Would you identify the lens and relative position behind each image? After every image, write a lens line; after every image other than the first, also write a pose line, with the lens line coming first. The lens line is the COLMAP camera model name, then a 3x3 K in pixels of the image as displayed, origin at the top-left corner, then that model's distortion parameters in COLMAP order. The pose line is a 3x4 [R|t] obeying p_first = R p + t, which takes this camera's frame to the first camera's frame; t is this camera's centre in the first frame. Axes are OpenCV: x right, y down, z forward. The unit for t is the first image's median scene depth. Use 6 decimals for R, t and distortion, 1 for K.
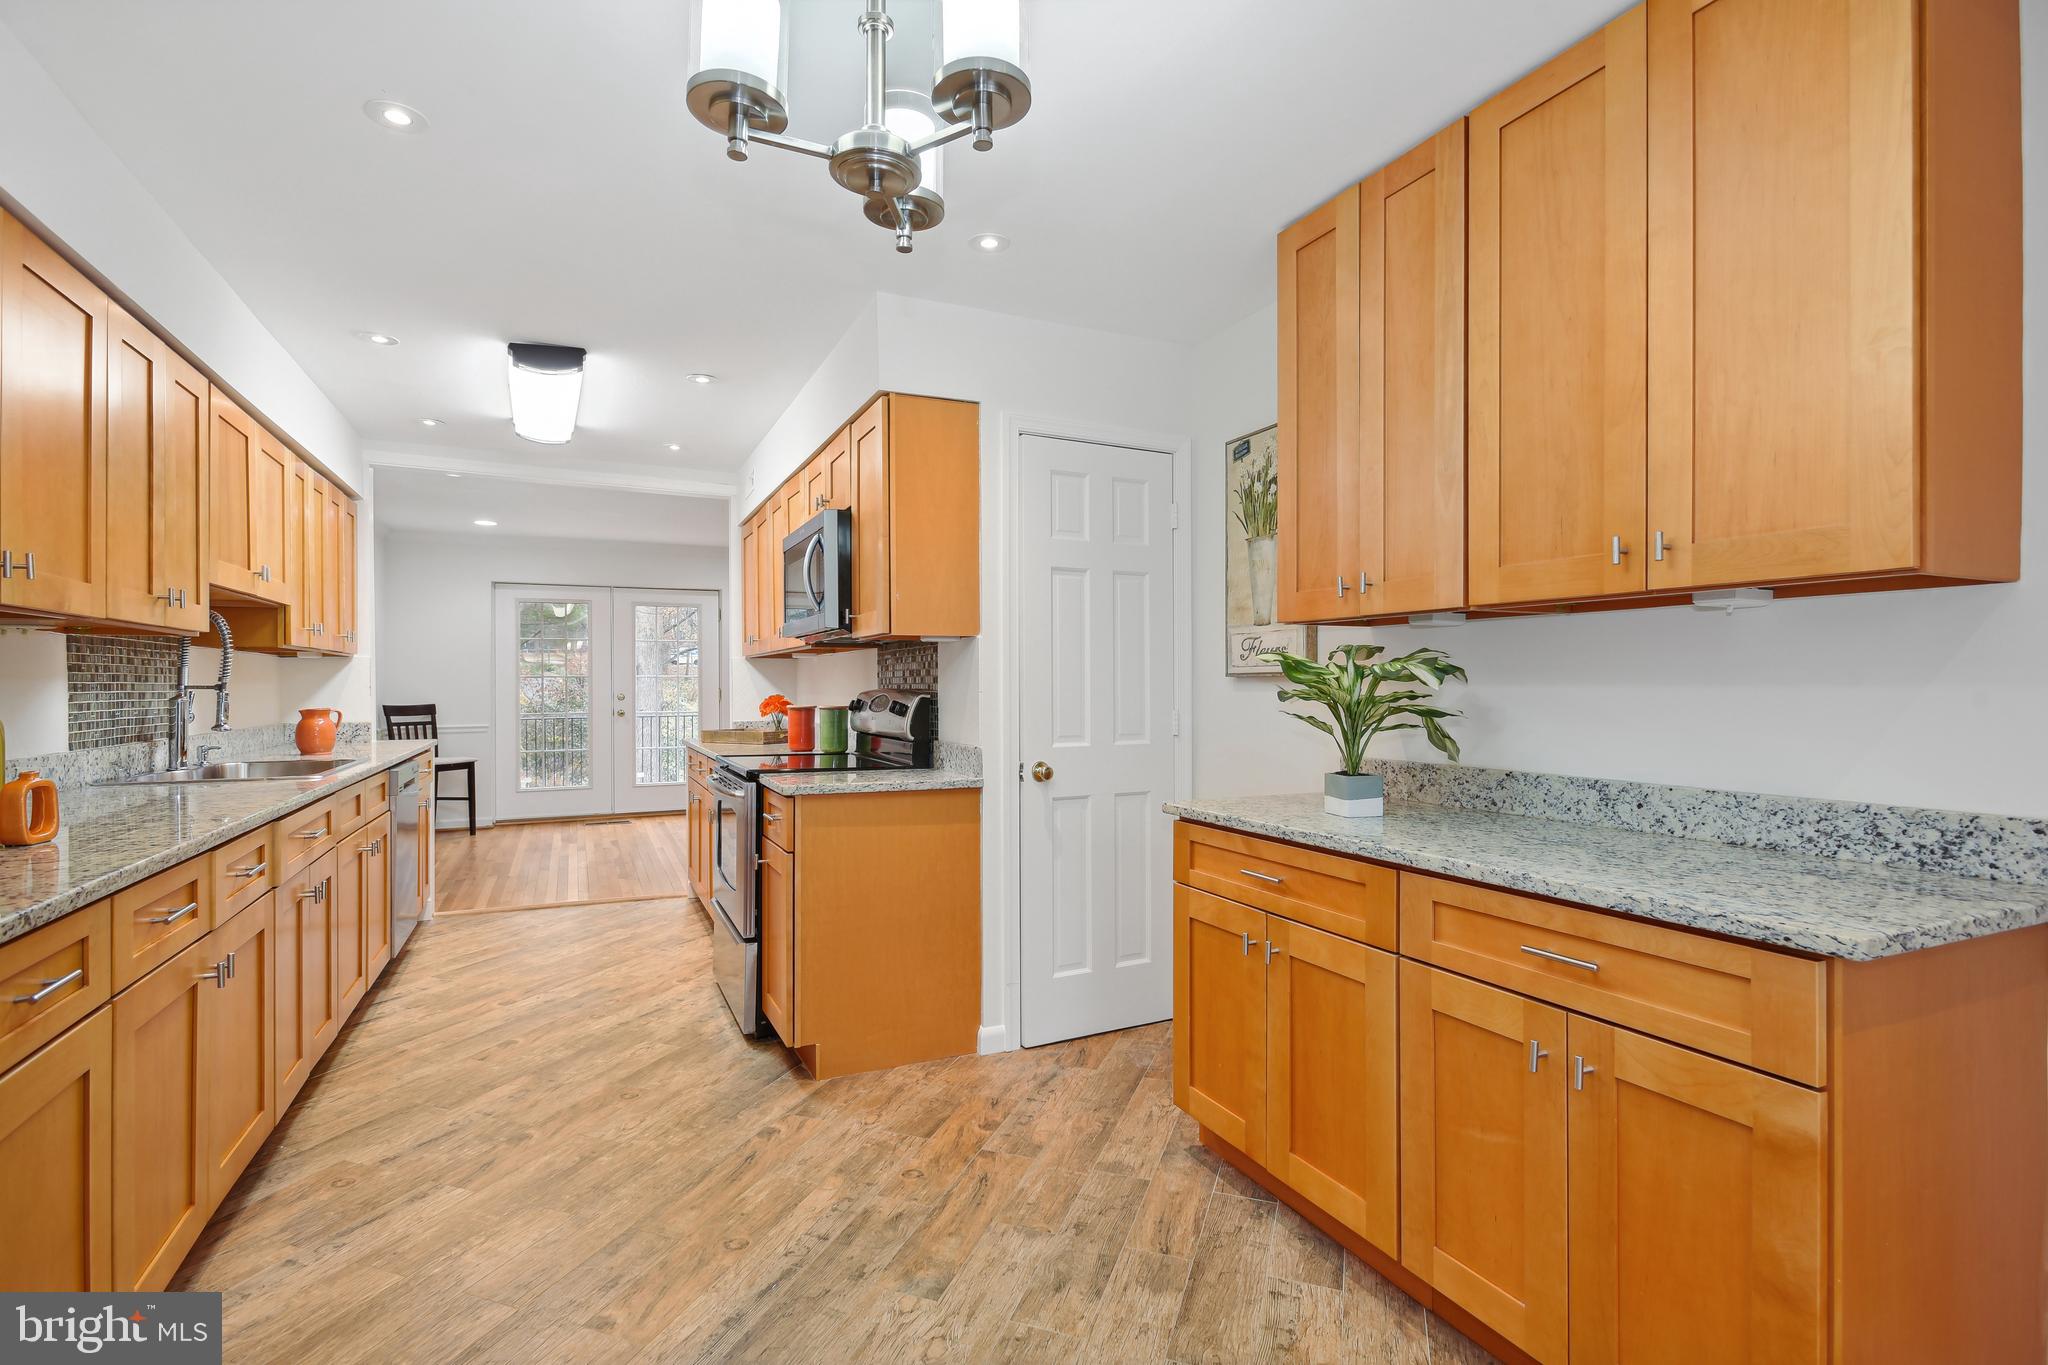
lens RADIAL K [[952.6, 0, 1026.2], [0, 952.6, 677.8], [0, 0, 1]] dist [-0.001100, -0.000076]
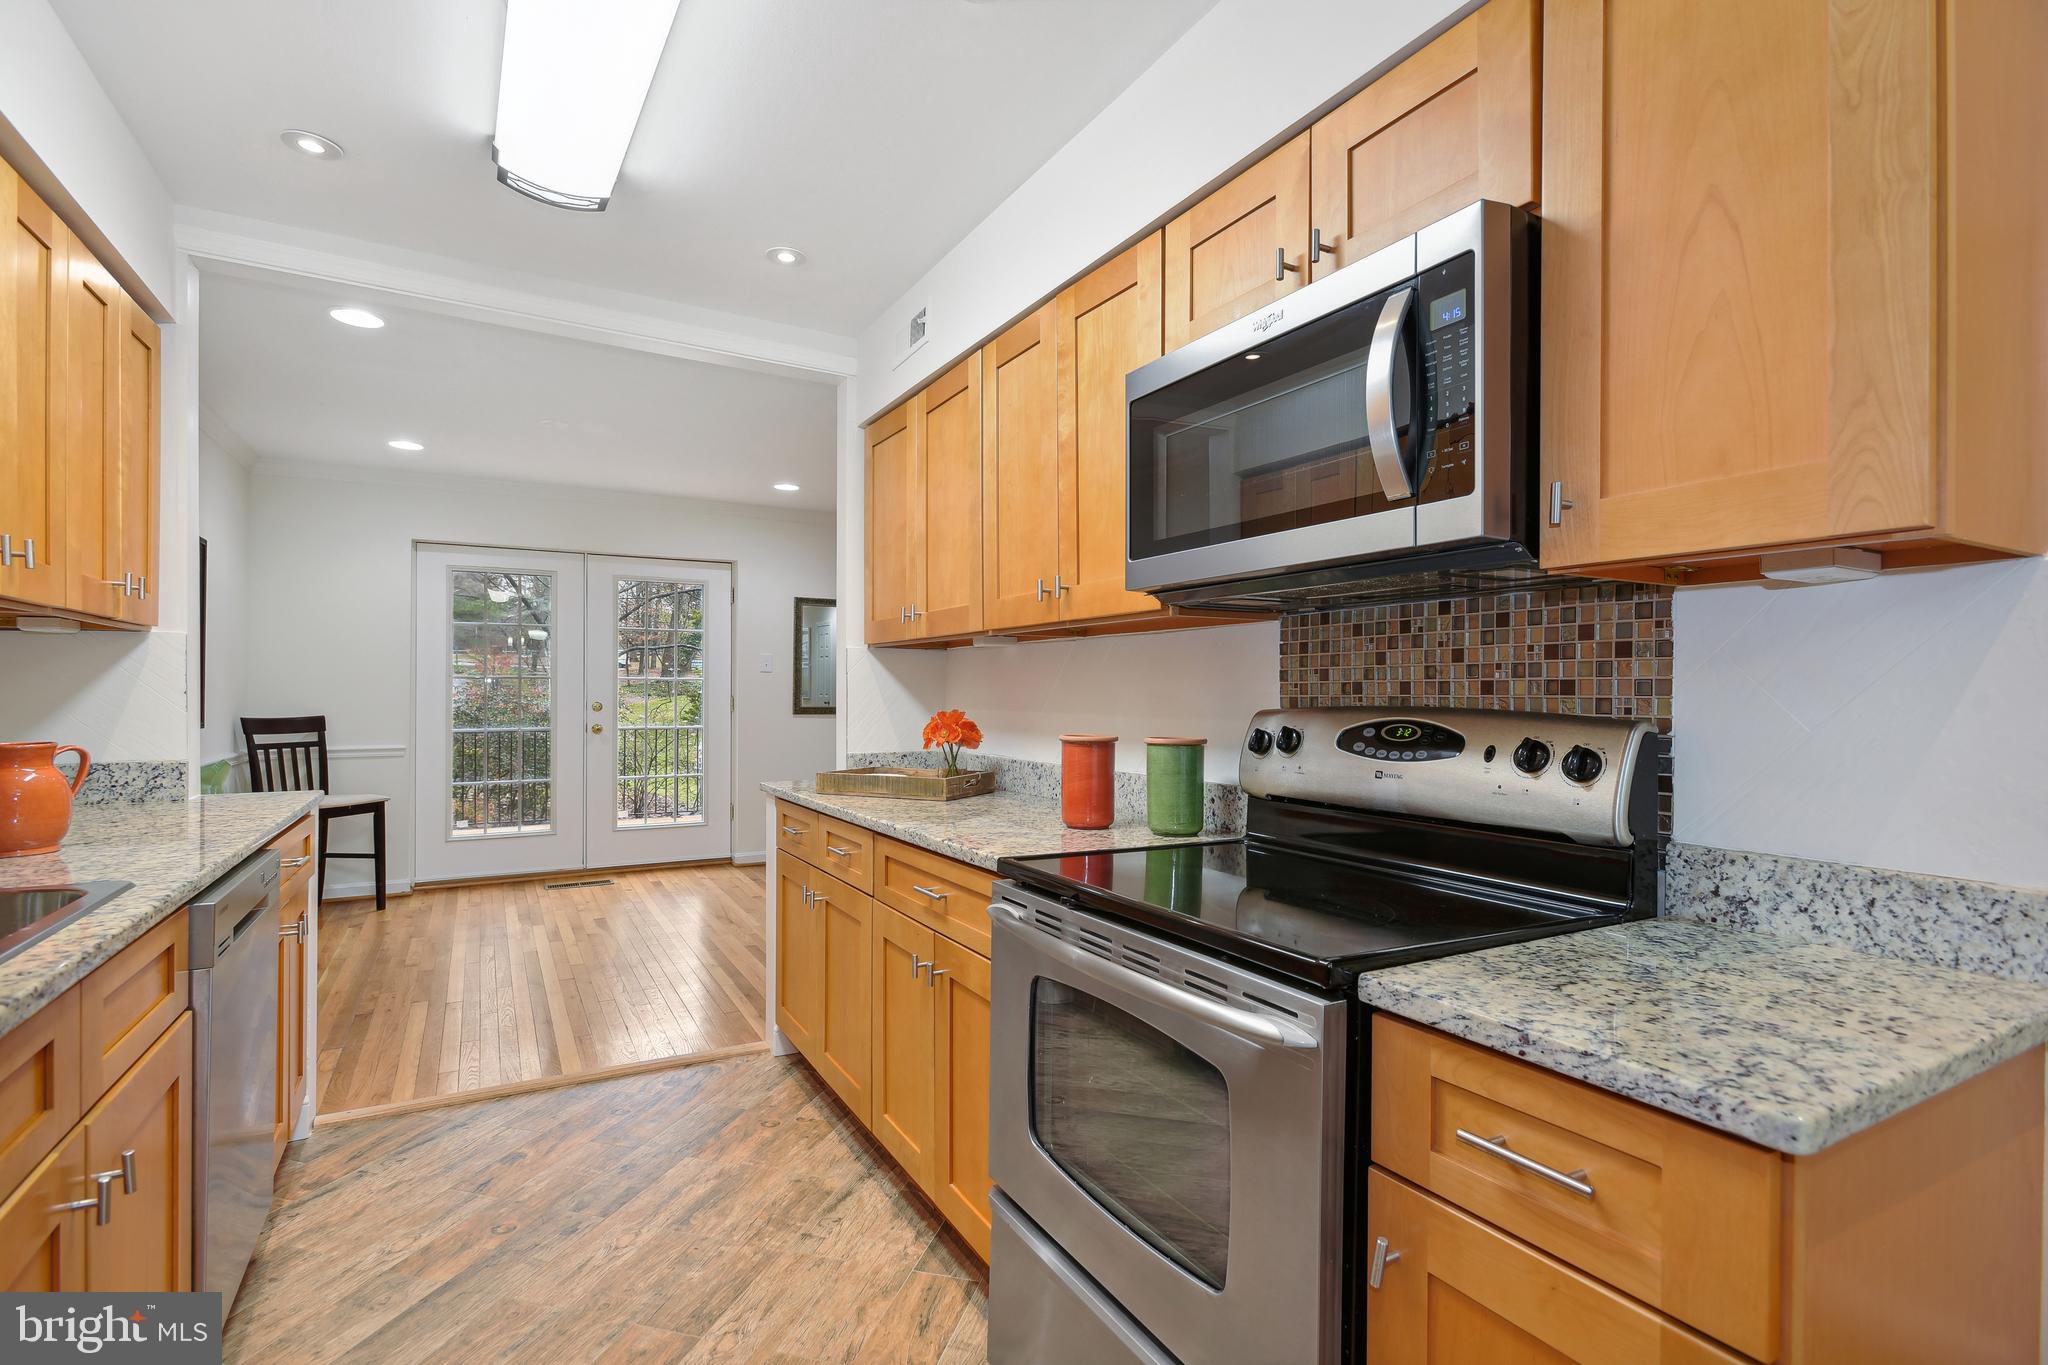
lens RADIAL K [[961.6, 0, 1031.5], [0, 961.6, 684.7], [0, 0, 1]] dist [-0.001244, -0.000282]
pose [[0.997072, 0.007872, 0.076065, -0.423717], [-0.007888, 0.999969, -0.000089, 0.003379], [-0.076064, -0.000511, 0.997103, 0.693305]]
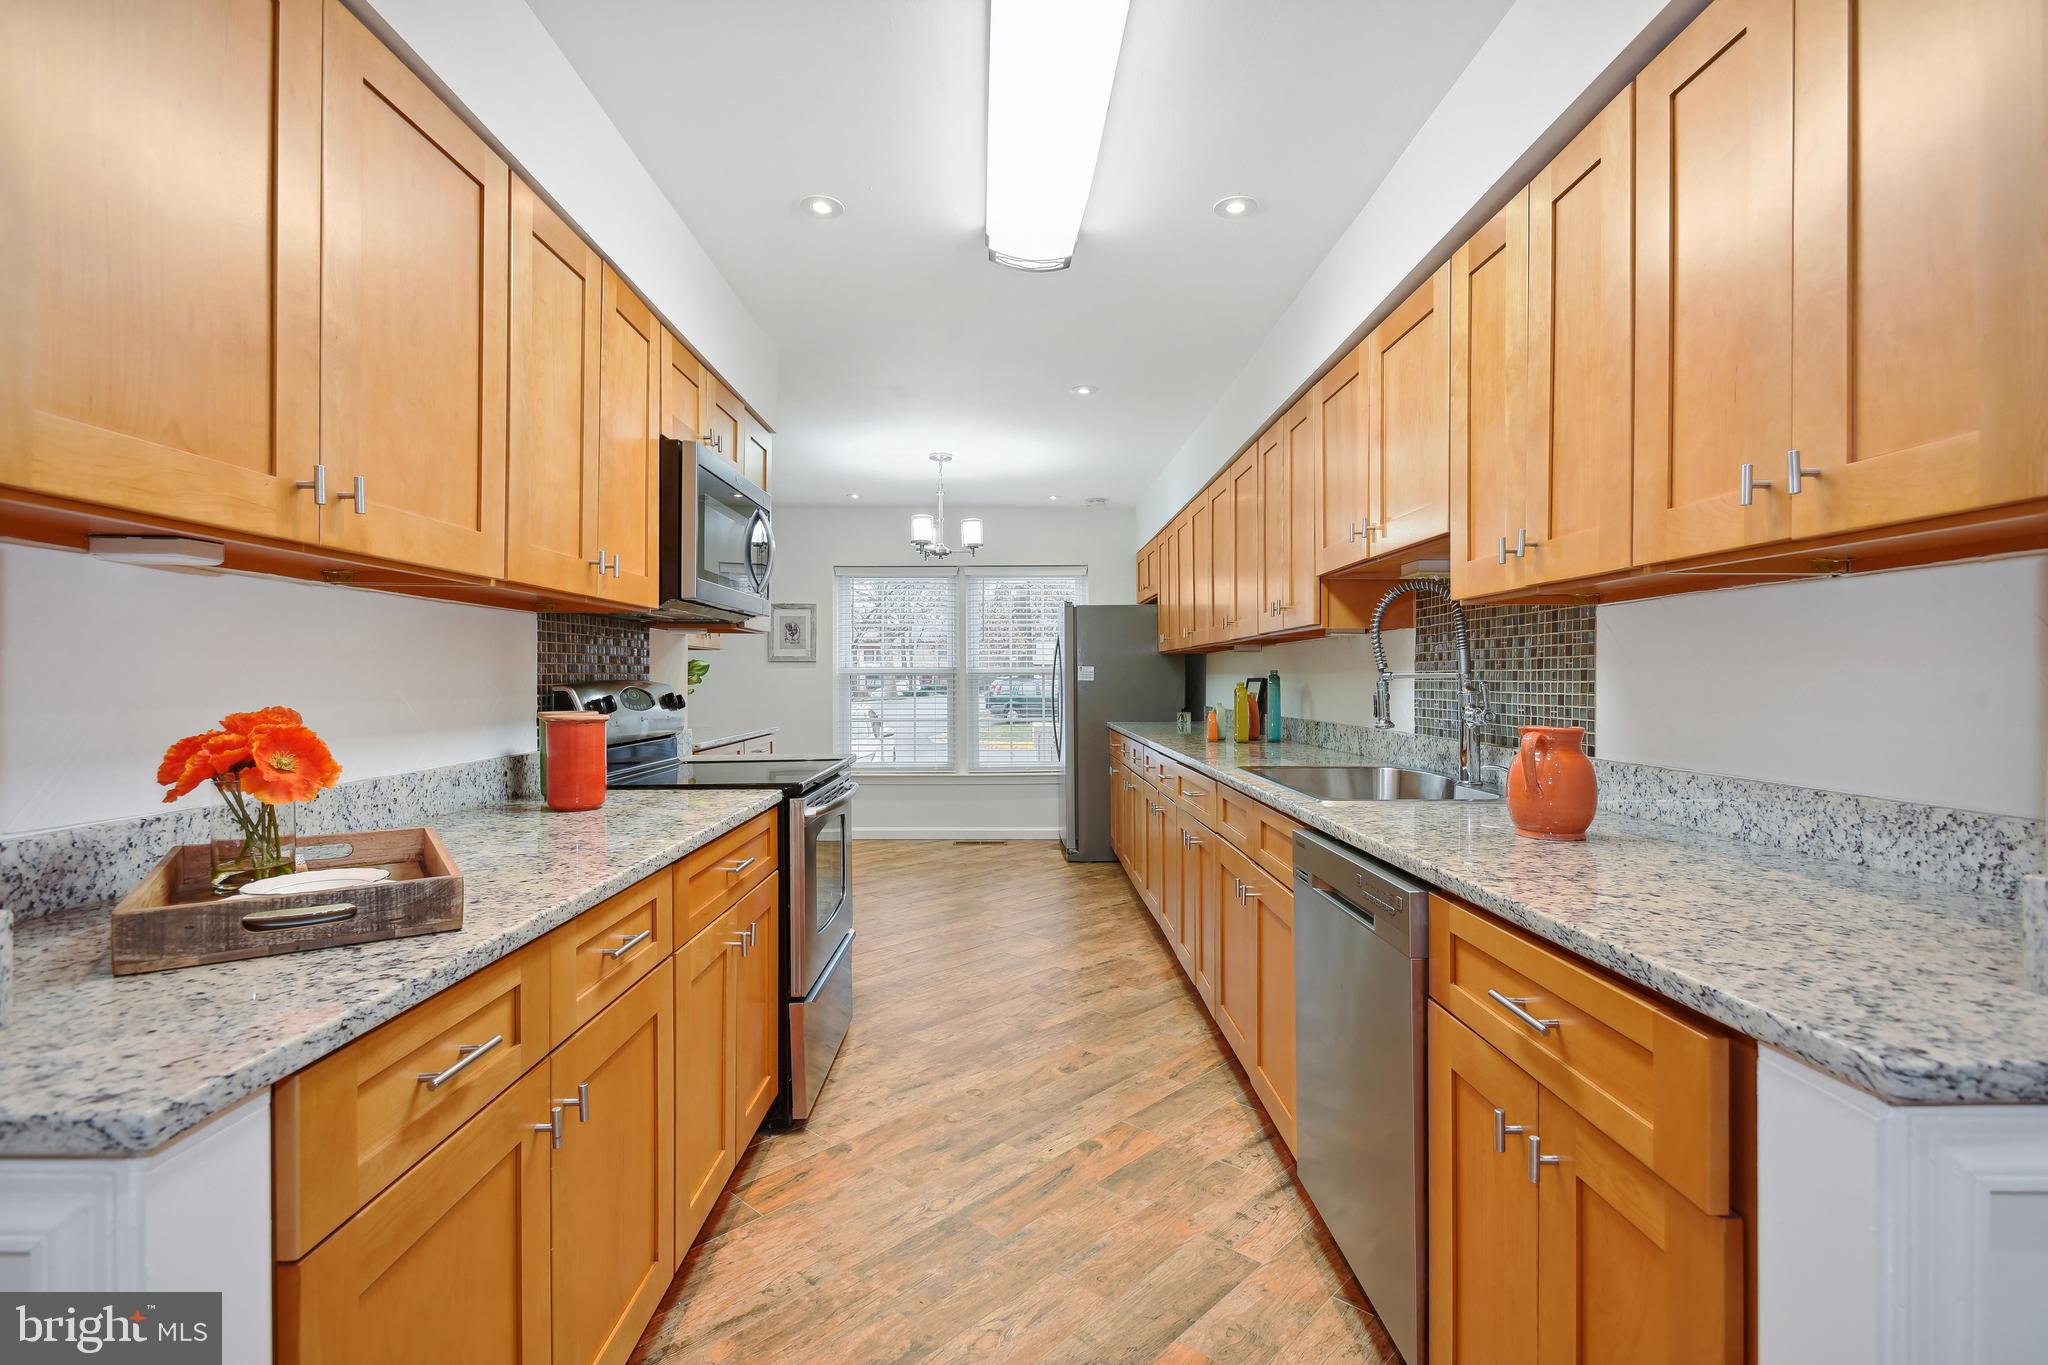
lens RADIAL K [[952.6, 0, 1026.2], [0, 952.6, 677.8], [0, 0, 1]] dist [-0.001100, -0.000076]
pose [[-0.909959, 0.001525, 0.414696, -0.902246], [-0.002088, 0.999964, -0.008258, 0.018810], [-0.414693, -0.008380, -0.909923, 1.881987]]
